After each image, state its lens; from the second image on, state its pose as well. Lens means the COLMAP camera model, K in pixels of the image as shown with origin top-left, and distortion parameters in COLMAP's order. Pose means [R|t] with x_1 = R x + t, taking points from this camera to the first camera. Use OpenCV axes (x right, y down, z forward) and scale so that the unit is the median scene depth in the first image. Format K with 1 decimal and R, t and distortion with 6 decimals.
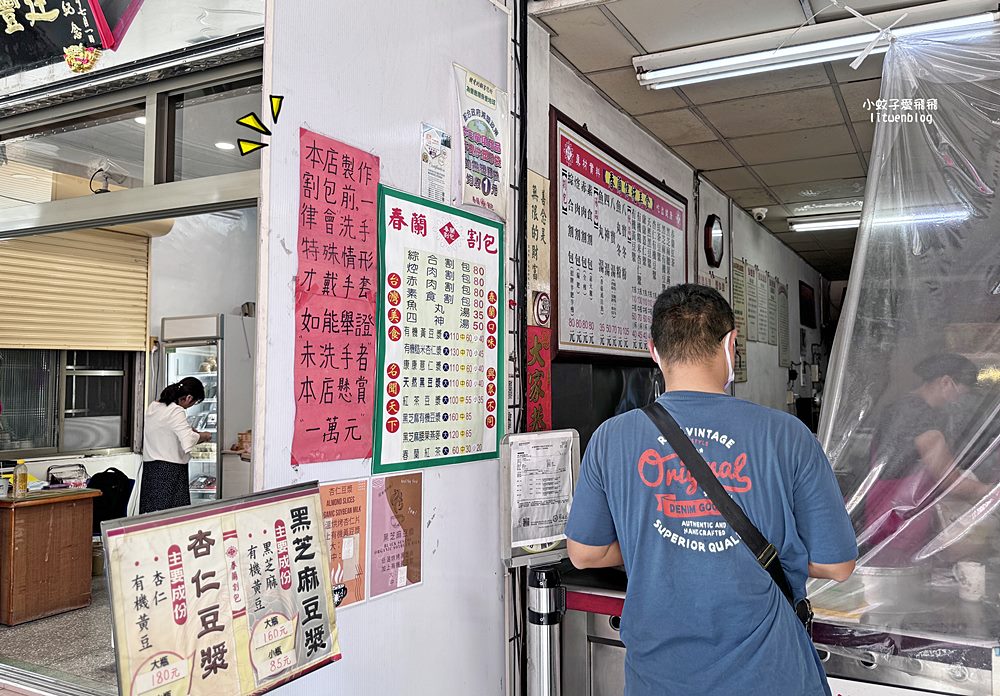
lens RADIAL K [[829.0, 0, 499.7], [0, 829.0, 340.0], [0, 0, 1]] dist [0.062828, 0.000583]
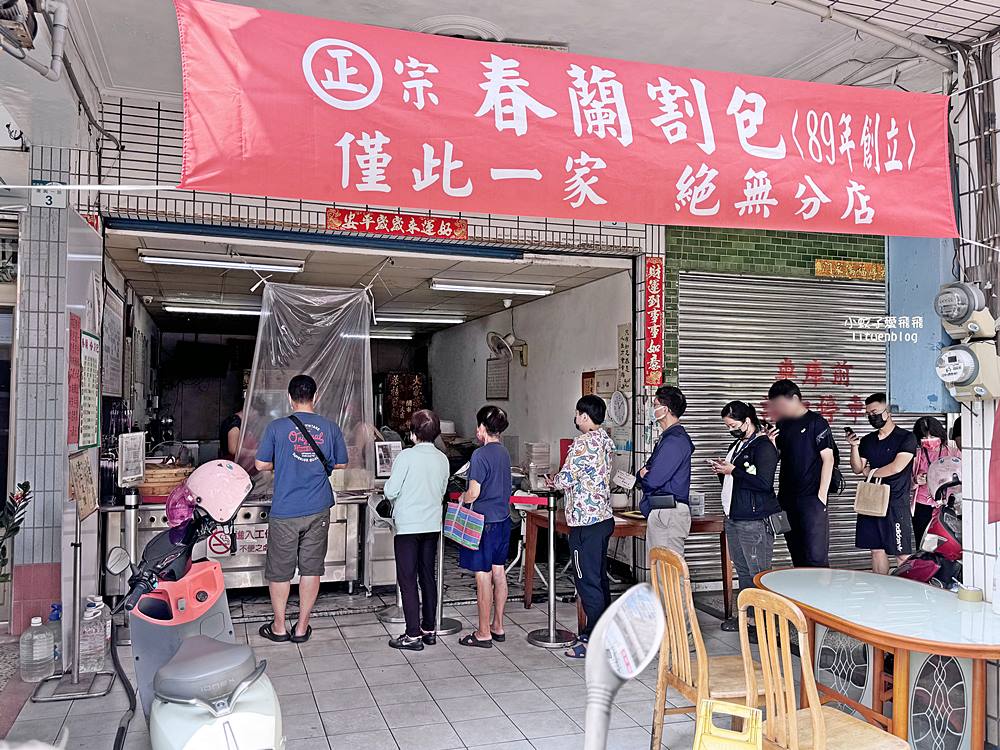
lens RADIAL K [[814.1, 0, 499.5], [0, 814.1, 373.2], [0, 0, 1]] dist [-0.000668, -0.000073]
pose [[0.679420, 0.040452, 0.732634, -0.990365], [-0.045877, 0.998868, -0.012608, -0.082928], [-0.732314, -0.025045, 0.680506, -1.427021]]
